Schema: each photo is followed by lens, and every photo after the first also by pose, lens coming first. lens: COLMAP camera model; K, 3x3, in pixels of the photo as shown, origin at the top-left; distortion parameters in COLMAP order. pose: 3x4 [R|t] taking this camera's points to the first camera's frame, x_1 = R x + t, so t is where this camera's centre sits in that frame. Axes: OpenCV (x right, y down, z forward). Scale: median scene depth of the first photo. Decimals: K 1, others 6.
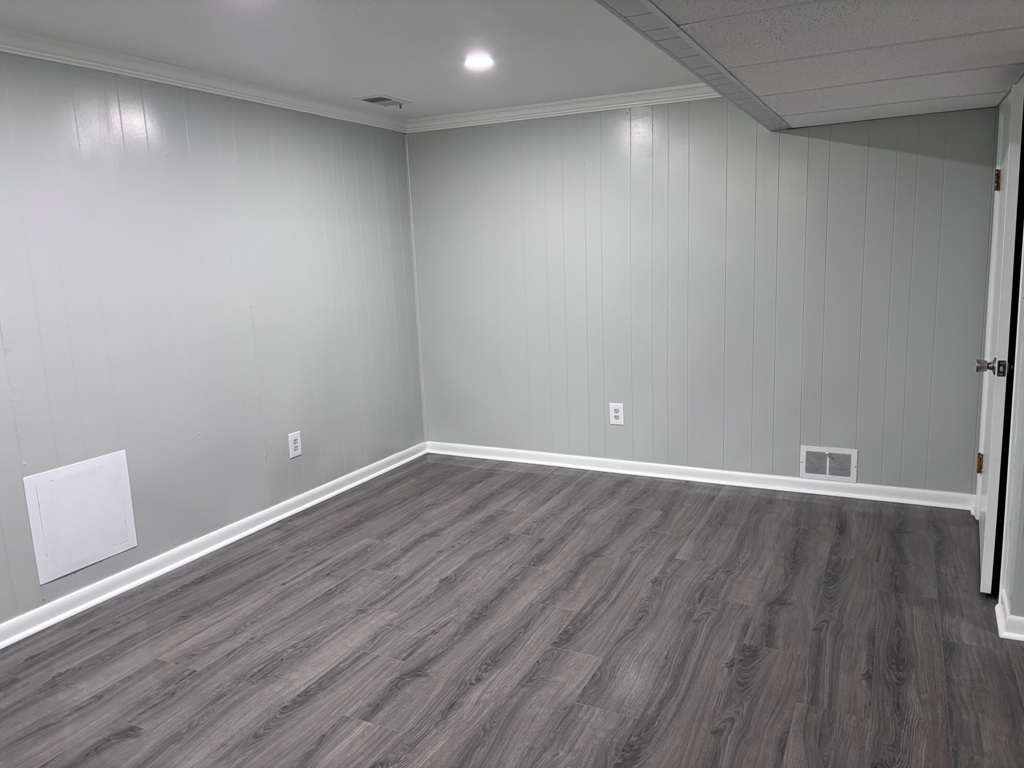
lens RADIAL K [[783.0, 0, 506.3], [0, 783.0, 379.4], [0, 0, 1]] dist [0.037306, -0.042064]
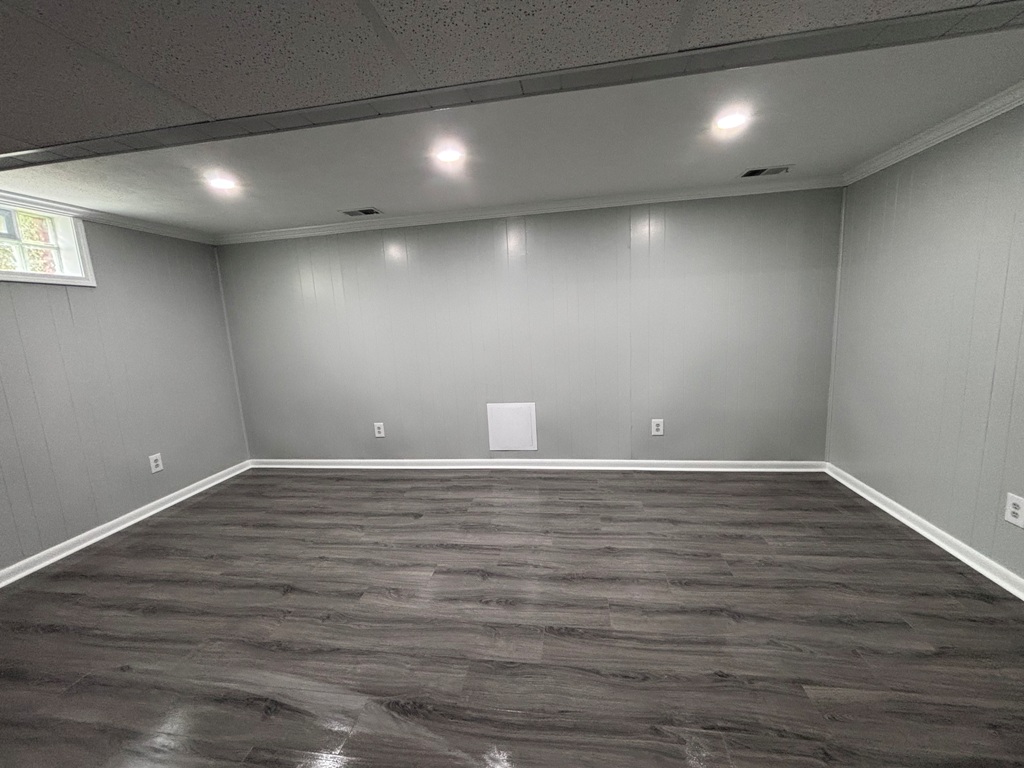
lens RADIAL K [[416.3, 0, 505.0], [0, 416.3, 380.3], [0, 0, 1]] dist [-0.000330, 0.000131]
pose [[0.304863, 0.168184, -0.937429, 0.487813], [-0.118398, 0.983342, 0.137917, -0.105917], [0.945008, 0.068944, 0.319697, 0.579384]]
